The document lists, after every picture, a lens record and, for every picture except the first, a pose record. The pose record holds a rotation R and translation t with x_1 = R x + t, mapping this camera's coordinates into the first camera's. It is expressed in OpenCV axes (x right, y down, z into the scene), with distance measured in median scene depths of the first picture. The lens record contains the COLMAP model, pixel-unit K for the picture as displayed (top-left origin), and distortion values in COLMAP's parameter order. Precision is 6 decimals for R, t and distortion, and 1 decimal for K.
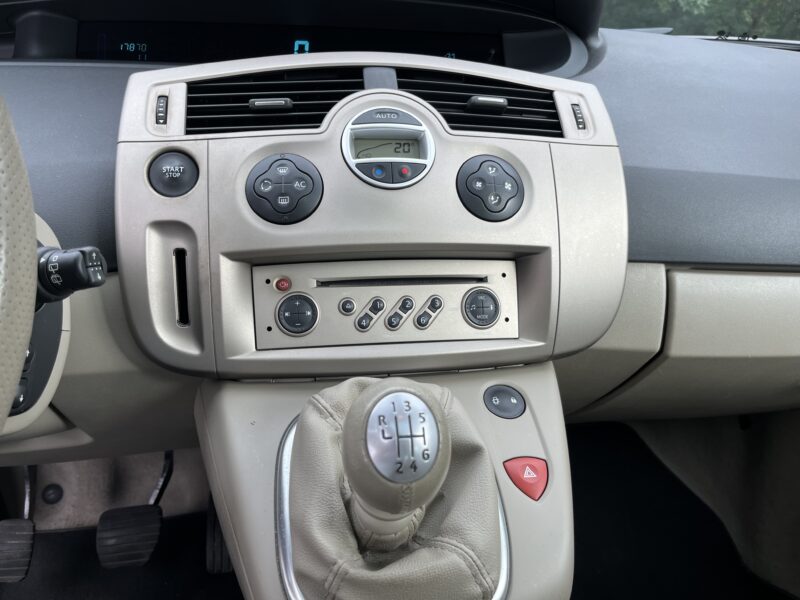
lens RADIAL K [[607.6, 0, 400.0], [0, 607.6, 300.0], [0, 0, 1]] dist [0.011676, -0.000218]
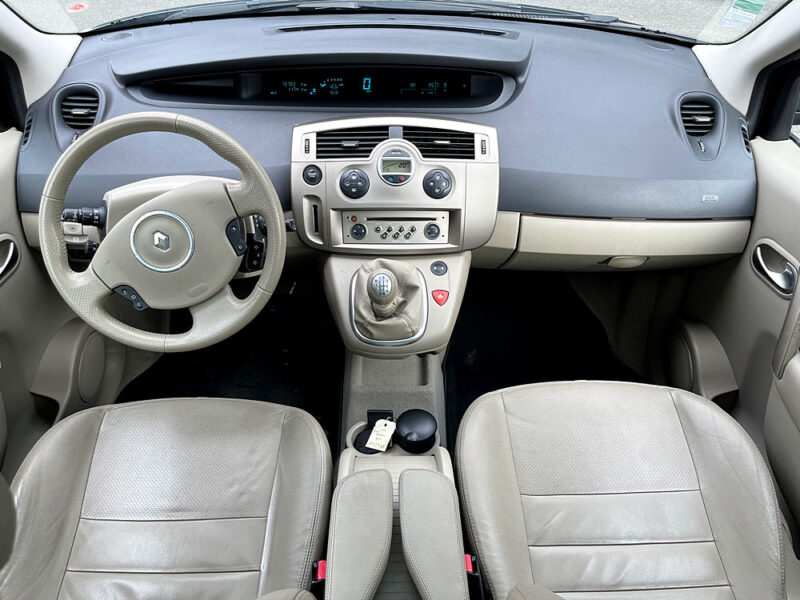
lens RADIAL K [[607.6, 0, 400.0], [0, 607.6, 300.0], [0, 0, 1]] dist [0.011676, -0.000218]
pose [[0.989699, 0.077878, -0.120131, 0.334367], [-0.036254, 0.948085, 0.315944, -0.516080], [0.138500, -0.308334, 0.941142, -1.485085]]
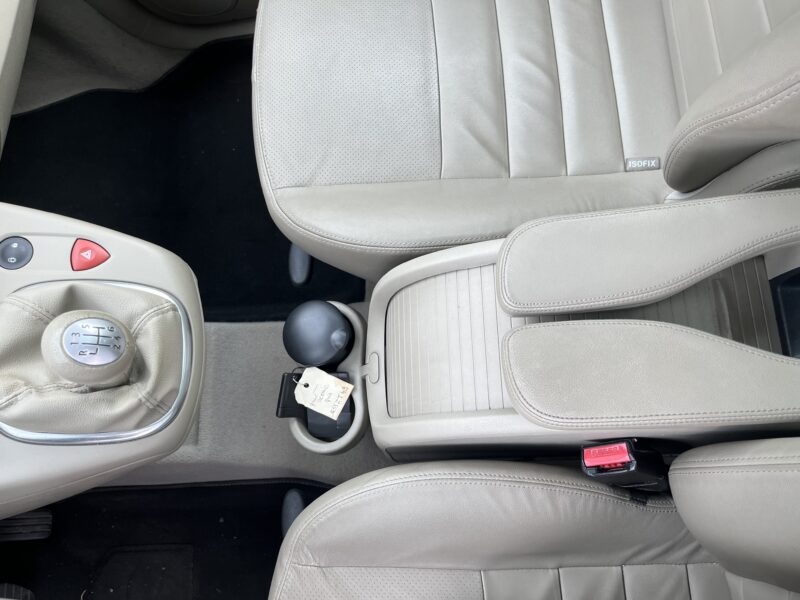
lens RADIAL K [[607.6, 0, 400.0], [0, 607.6, 300.0], [0, 0, 1]] dist [0.011676, -0.000218]
pose [[0.124397, -0.972540, 0.196703, -0.059199], [0.547820, 0.232607, 0.803609, -0.364226], [-0.827296, 0.007792, 0.561713, -0.299809]]
